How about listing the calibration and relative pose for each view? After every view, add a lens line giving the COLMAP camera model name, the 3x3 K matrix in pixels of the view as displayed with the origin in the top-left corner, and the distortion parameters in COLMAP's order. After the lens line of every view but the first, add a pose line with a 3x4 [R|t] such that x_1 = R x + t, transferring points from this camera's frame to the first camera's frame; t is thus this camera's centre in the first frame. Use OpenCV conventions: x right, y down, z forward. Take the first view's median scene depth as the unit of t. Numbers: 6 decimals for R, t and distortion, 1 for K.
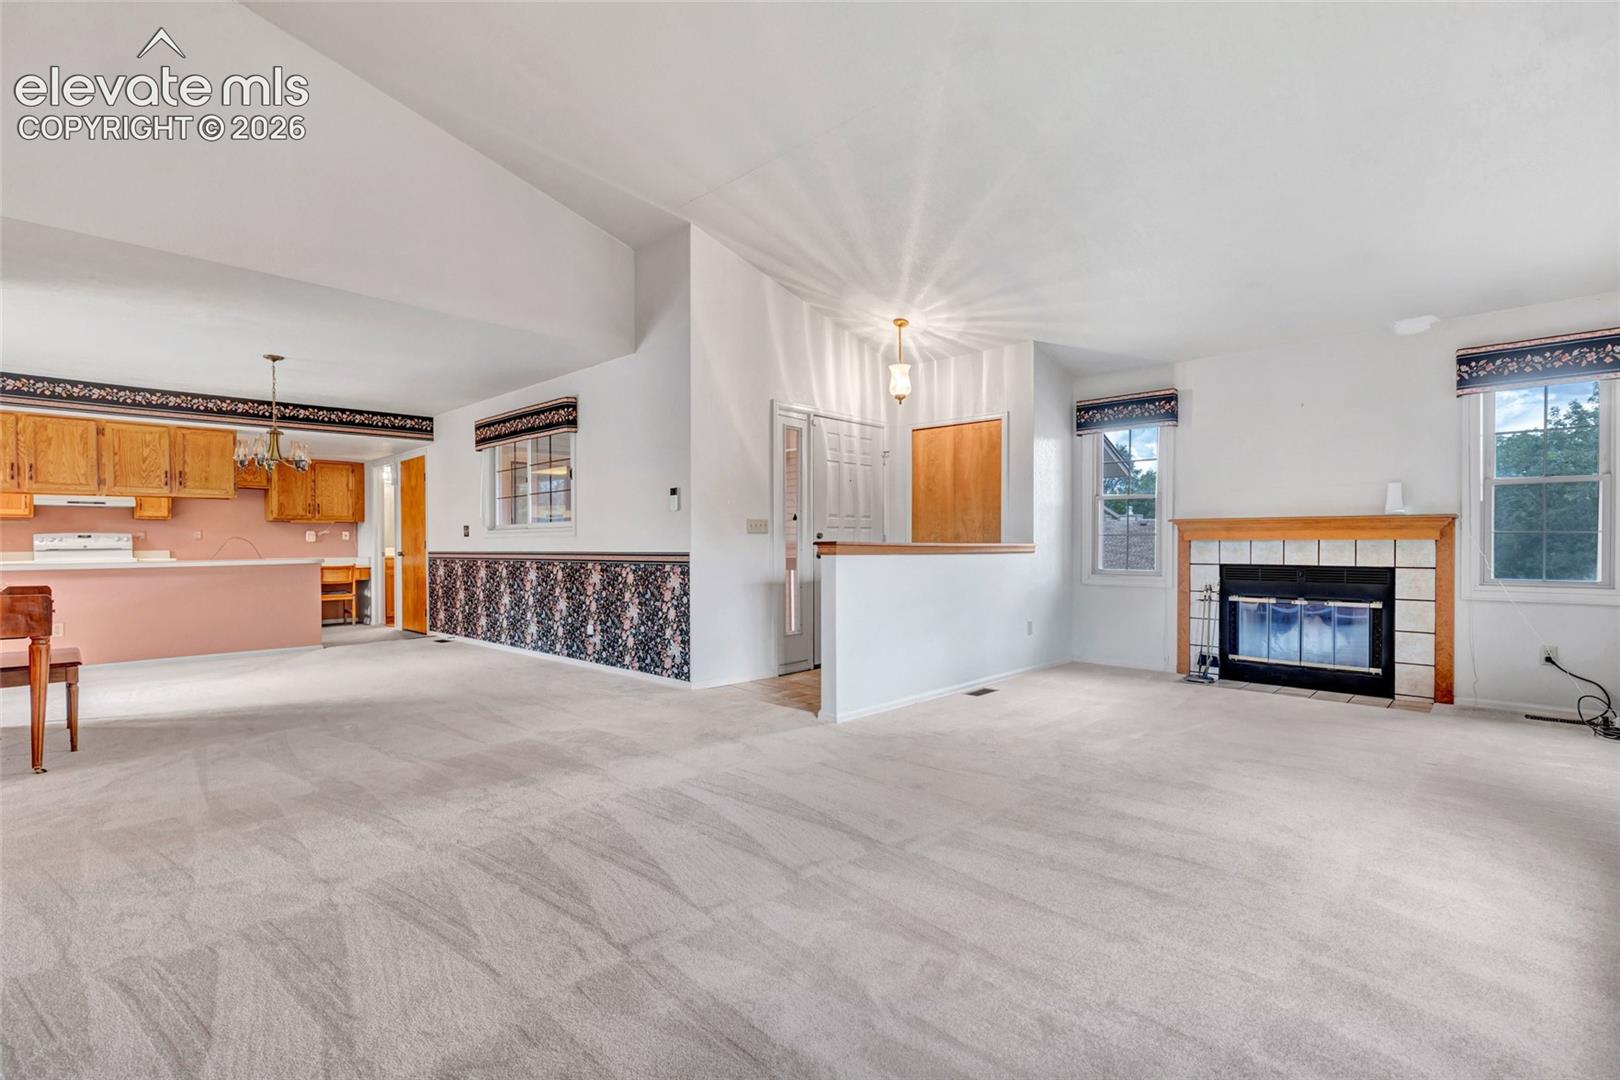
lens RADIAL K [[748.3, 0, 802.0], [0, 748.3, 549.5], [0, 0, 1]] dist [0.000906, -0.000326]
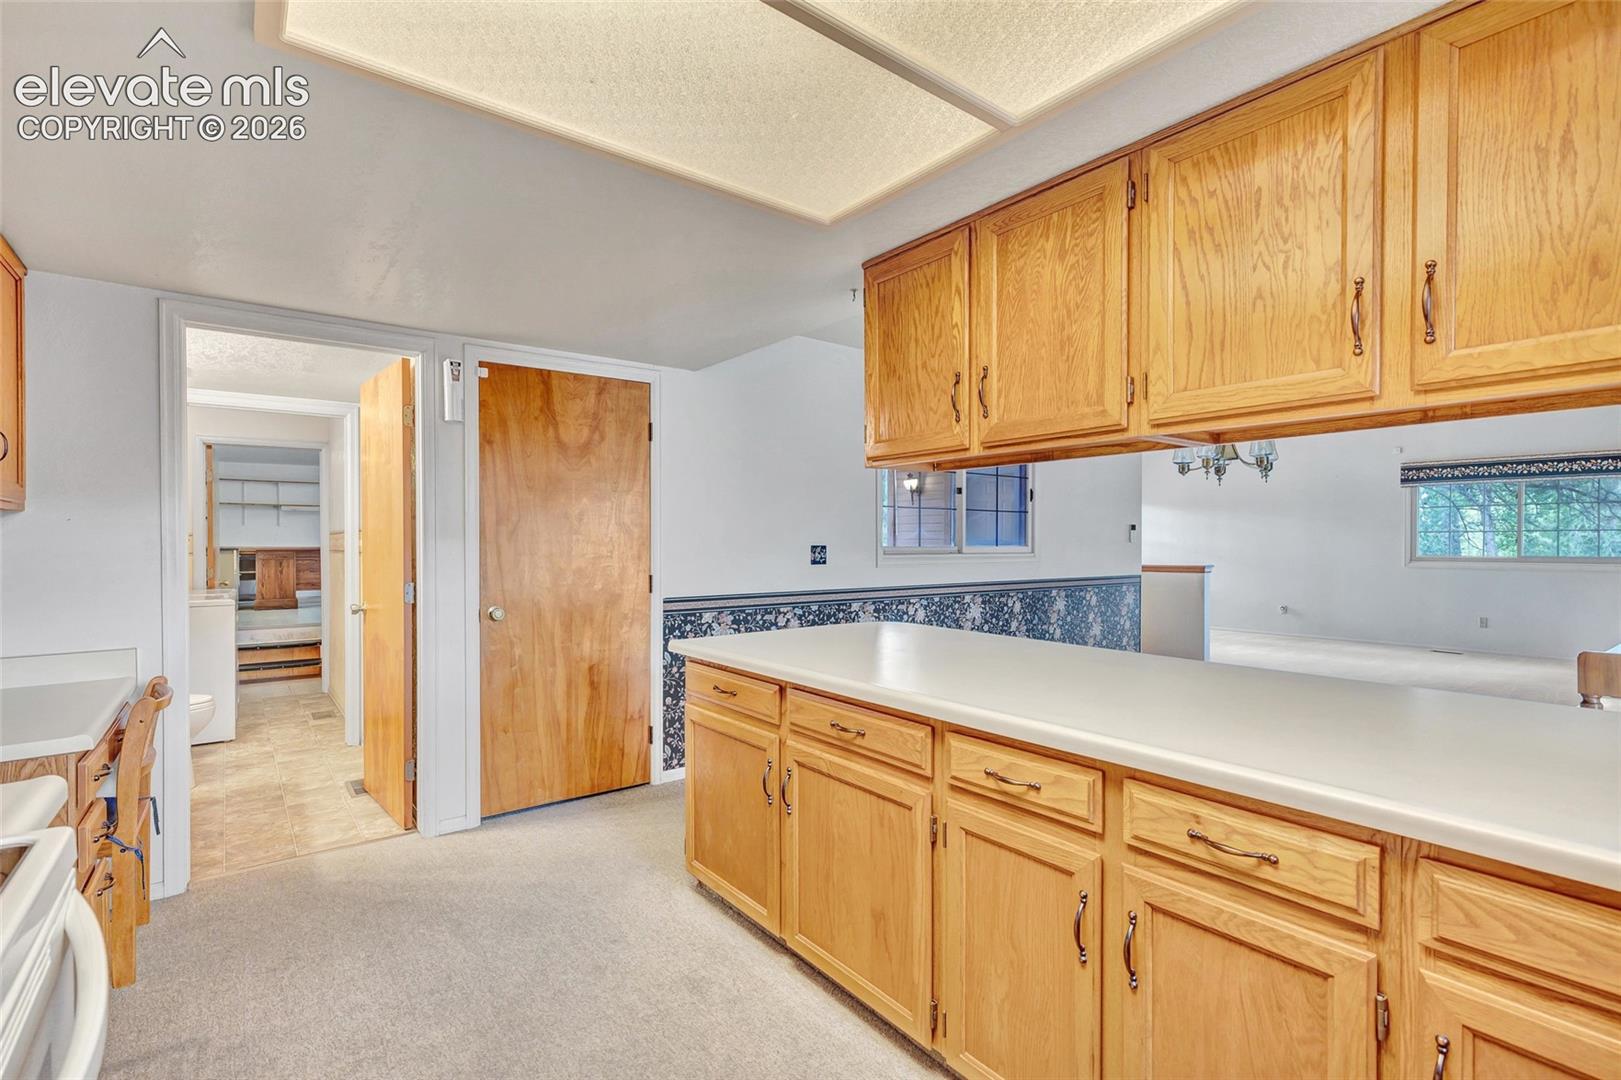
lens RADIAL K [[741.5, 0, 814.8], [0, 741.5, 575.2], [0, 0, 1]] dist [-0.004424, -0.000749]
pose [[0.131135, 0.007280, 0.991338, -1.411119], [0.043723, 0.998958, -0.013120, -0.002654], [-0.990400, 0.045065, 0.130680, 1.295861]]
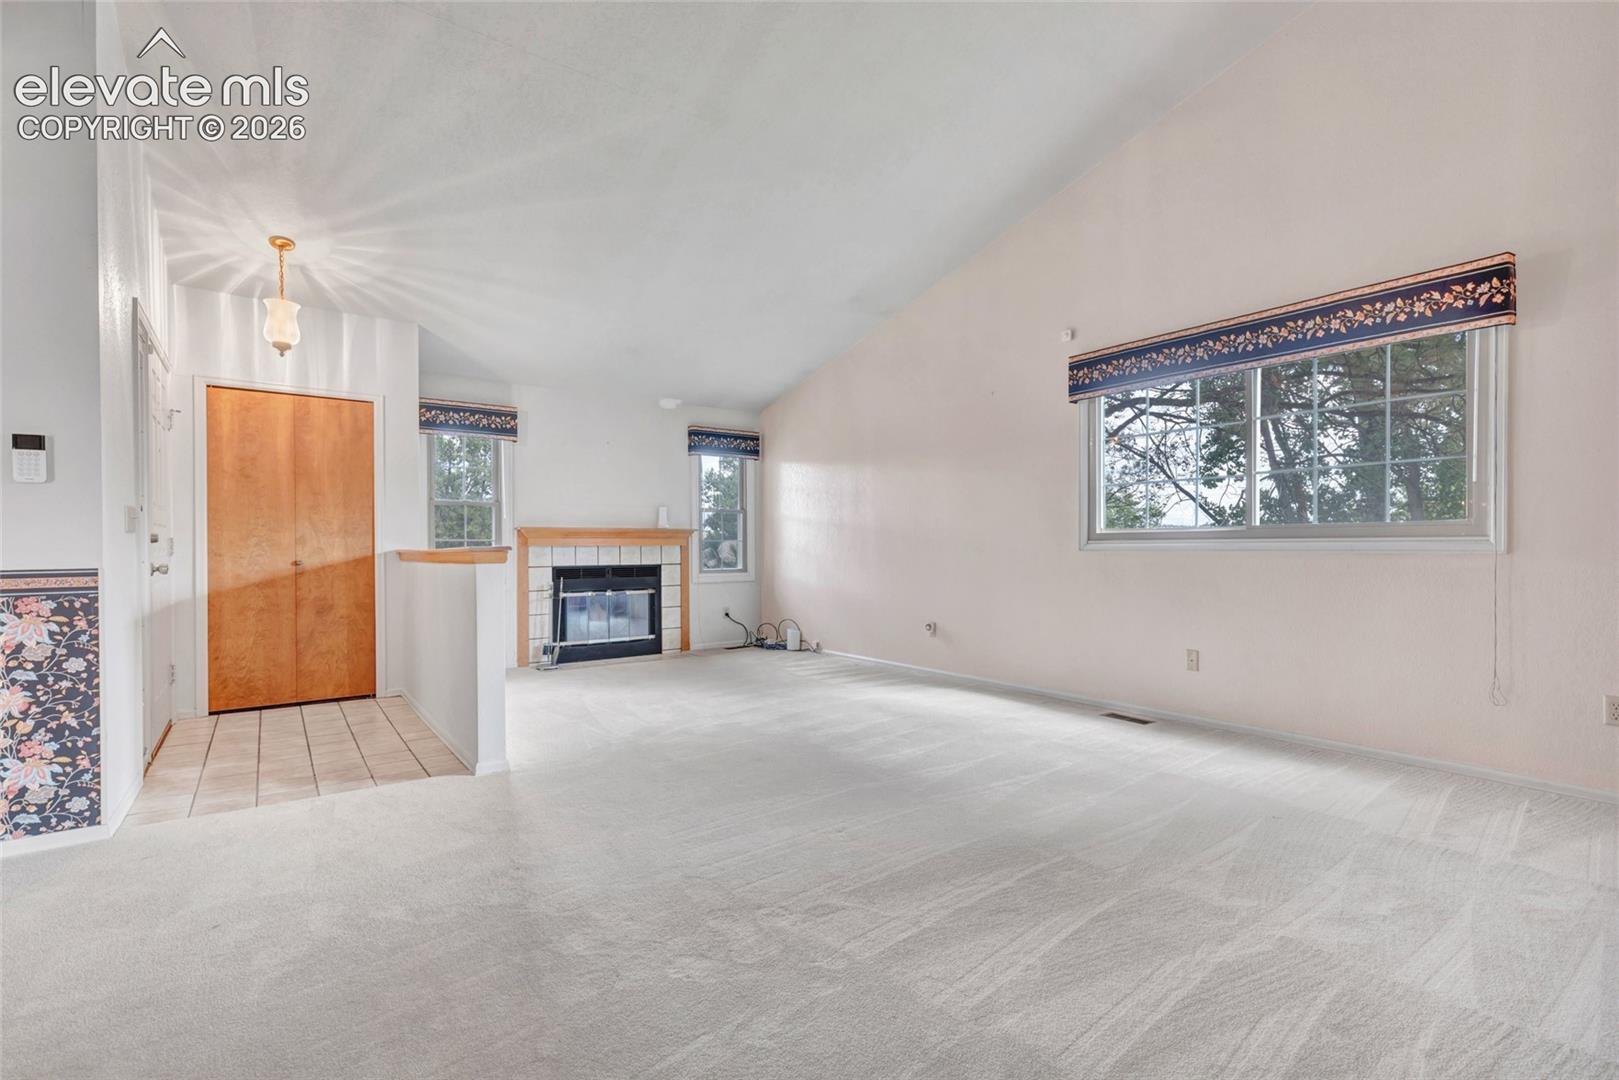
lens RADIAL K [[747.9, 0, 801.5], [0, 747.9, 549.5], [0, 0, 1]] dist [0.000906, -0.000326]
pose [[0.169676, -0.003437, 0.985494, -0.523430], [0.010709, 0.999941, 0.001644, -0.004479], [-0.985442, 0.010274, 0.169703, 0.411269]]
